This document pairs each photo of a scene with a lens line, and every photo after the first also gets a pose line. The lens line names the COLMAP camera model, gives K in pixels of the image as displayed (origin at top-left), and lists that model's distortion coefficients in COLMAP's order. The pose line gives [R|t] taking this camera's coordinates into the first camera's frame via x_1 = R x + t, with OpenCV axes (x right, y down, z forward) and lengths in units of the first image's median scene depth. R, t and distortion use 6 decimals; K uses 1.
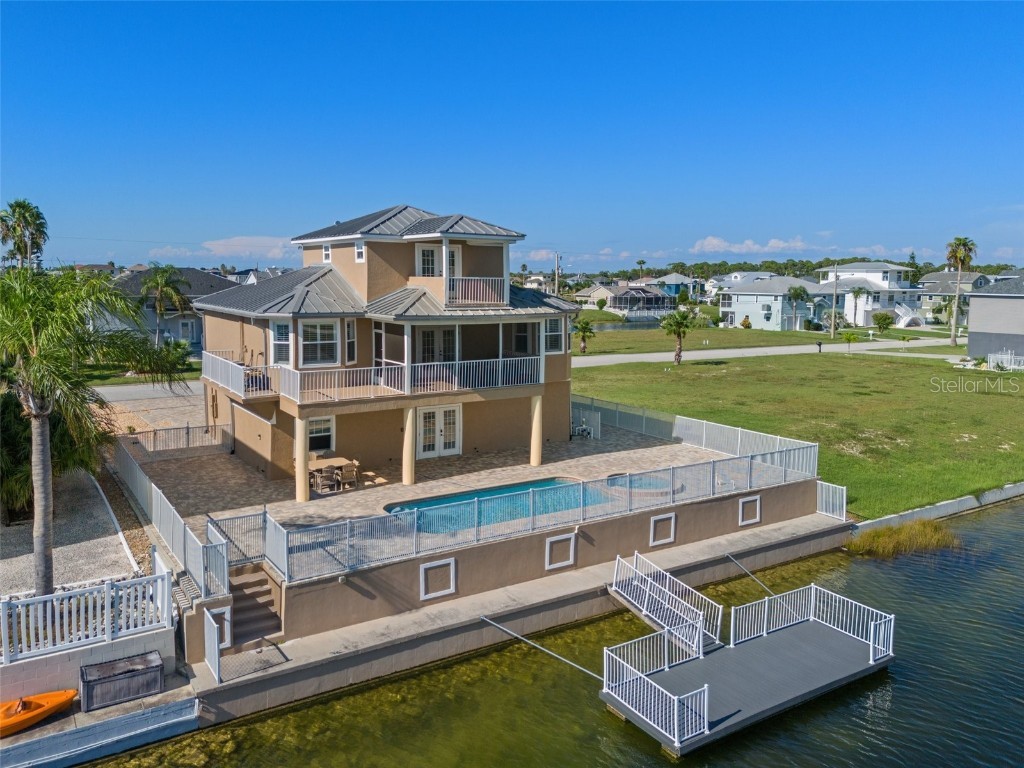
lens RADIAL K [[753.7, 0, 509.8], [0, 753.7, 382.5], [0, 0, 1]] dist [0.070984, -0.081305]
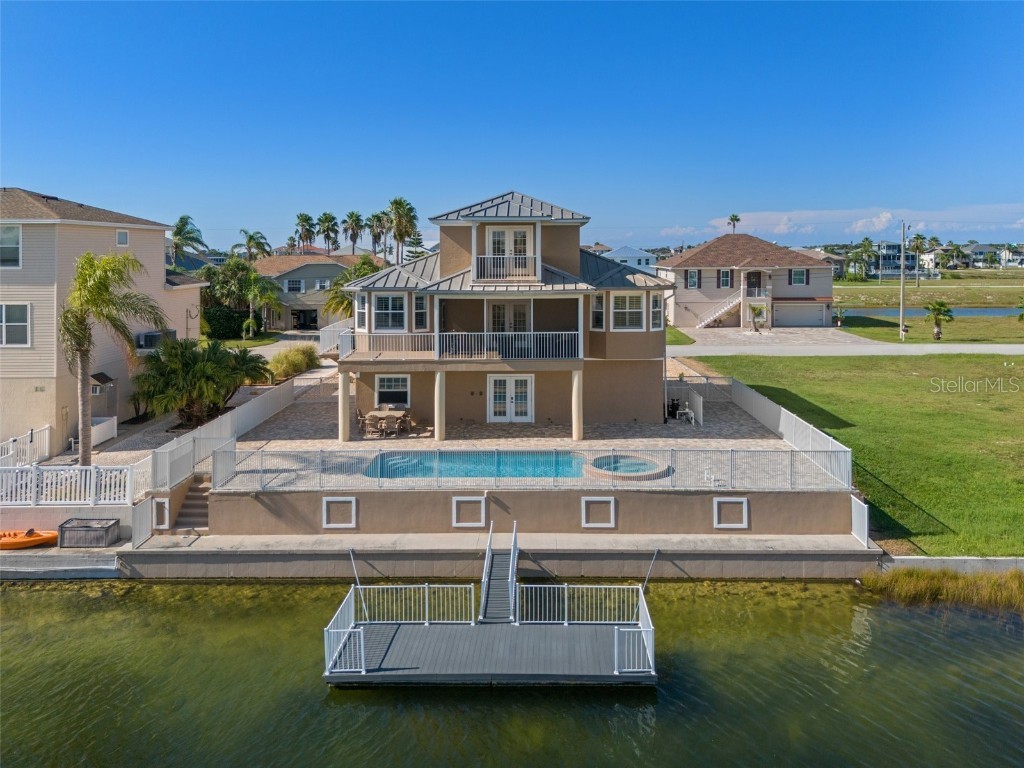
lens RADIAL K [[789.7, 0, 555.0], [0, 789.7, 302.6], [0, 0, 1]] dist [0.065327, -0.066718]
pose [[0.845608, 0.021682, -0.533364, 0.648281], [-0.061427, 0.996490, -0.056878, -0.012385], [0.530259, 0.080859, 0.843971, 0.082904]]
